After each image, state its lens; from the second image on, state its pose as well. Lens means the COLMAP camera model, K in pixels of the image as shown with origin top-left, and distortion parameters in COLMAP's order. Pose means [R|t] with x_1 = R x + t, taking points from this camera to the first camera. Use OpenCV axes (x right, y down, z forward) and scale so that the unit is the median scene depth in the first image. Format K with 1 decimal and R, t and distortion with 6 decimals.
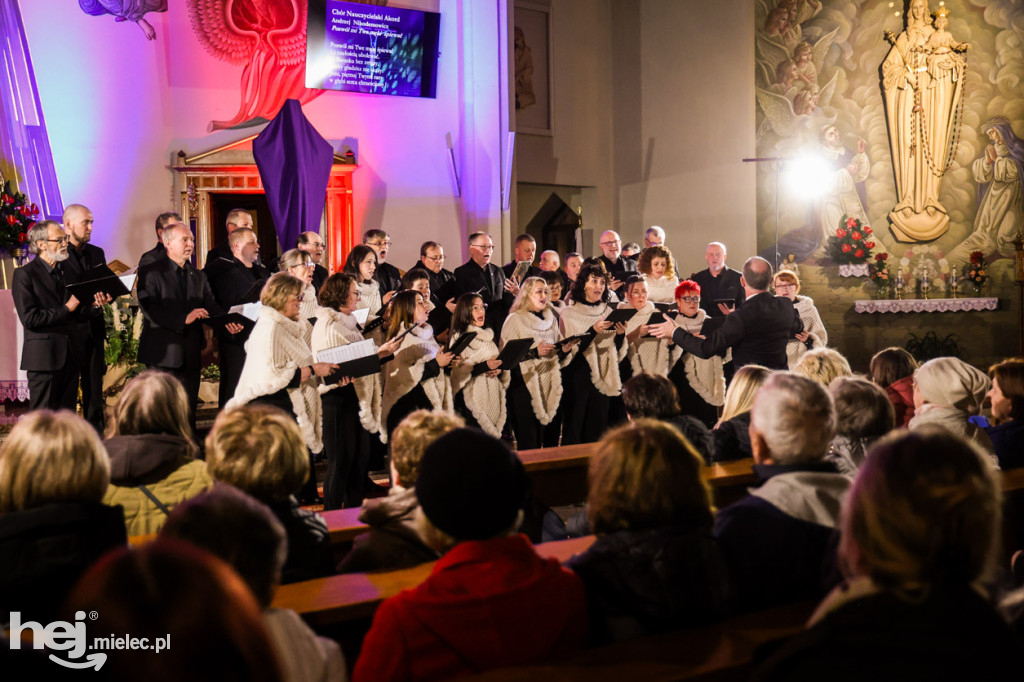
lens RADIAL K [[1471.1, 0, 511.5], [0, 1471.1, 338.3], [0, 0, 1]] dist [0.174953, 0.000000]
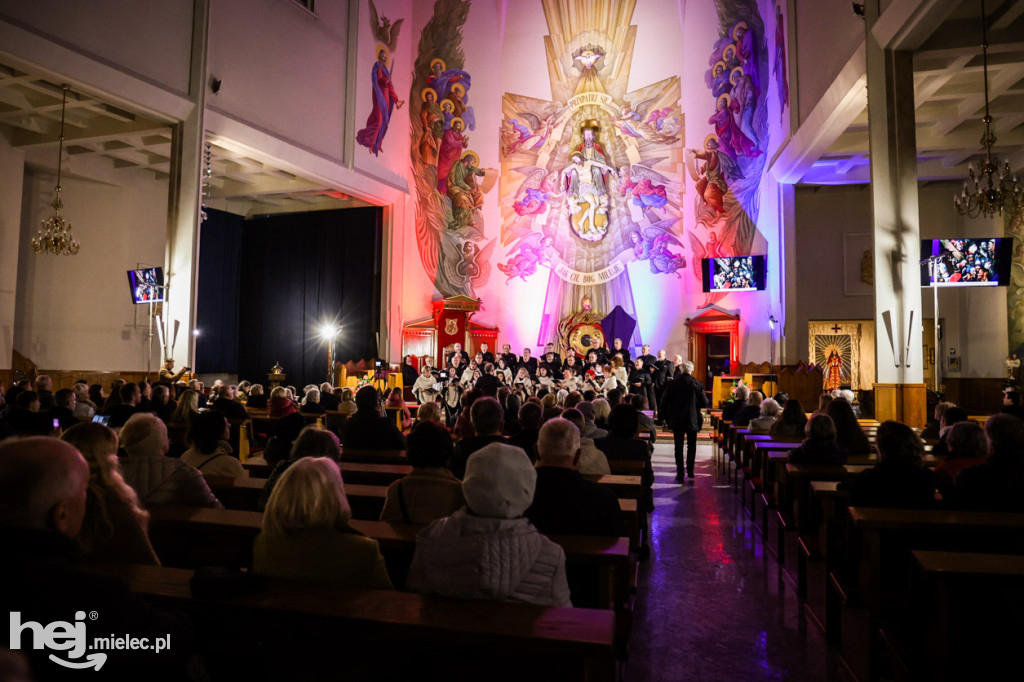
lens RADIAL K [[749.5, 0, 501.8], [0, 749.5, 349.5], [0, 0, 1]] dist [-0.064693, 0.033154]
pose [[0.459613, -0.008318, -0.888080, 0.811084], [-0.040618, 0.998713, -0.030375, -0.015113], [0.887190, 0.050033, 0.458684, 0.090768]]
